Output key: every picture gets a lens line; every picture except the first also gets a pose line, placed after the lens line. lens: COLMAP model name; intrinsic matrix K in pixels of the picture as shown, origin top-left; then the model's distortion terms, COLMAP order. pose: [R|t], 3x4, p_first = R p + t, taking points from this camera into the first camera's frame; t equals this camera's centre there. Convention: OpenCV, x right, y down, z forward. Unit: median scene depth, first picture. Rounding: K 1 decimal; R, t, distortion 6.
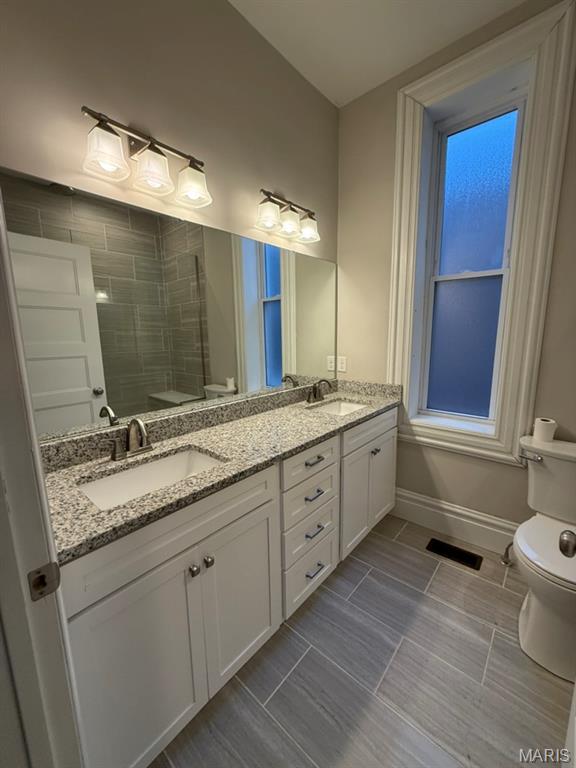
lens RADIAL K [[304.0, 0, 288.0], [0, 304.0, 384.0], [0, 0, 1]] dist [-0.001086, -0.000529]
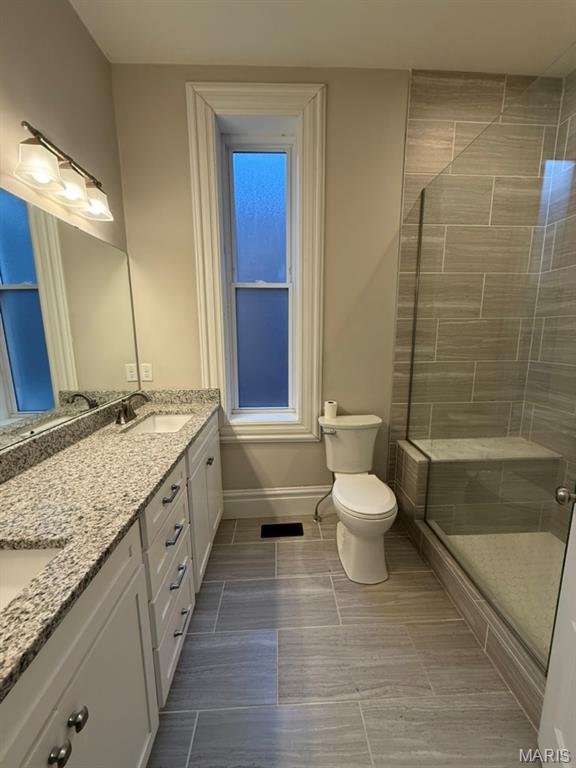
lens RADIAL K [[304.0, 0, 288.0], [0, 304.0, 384.0], [0, 0, 1]] dist [-0.001086, -0.000529]
pose [[0.728298, -0.108015, 0.676695, -0.153064], [0.110705, 0.993073, 0.039369, -0.028789], [-0.676260, 0.046241, 0.735211, 0.128655]]
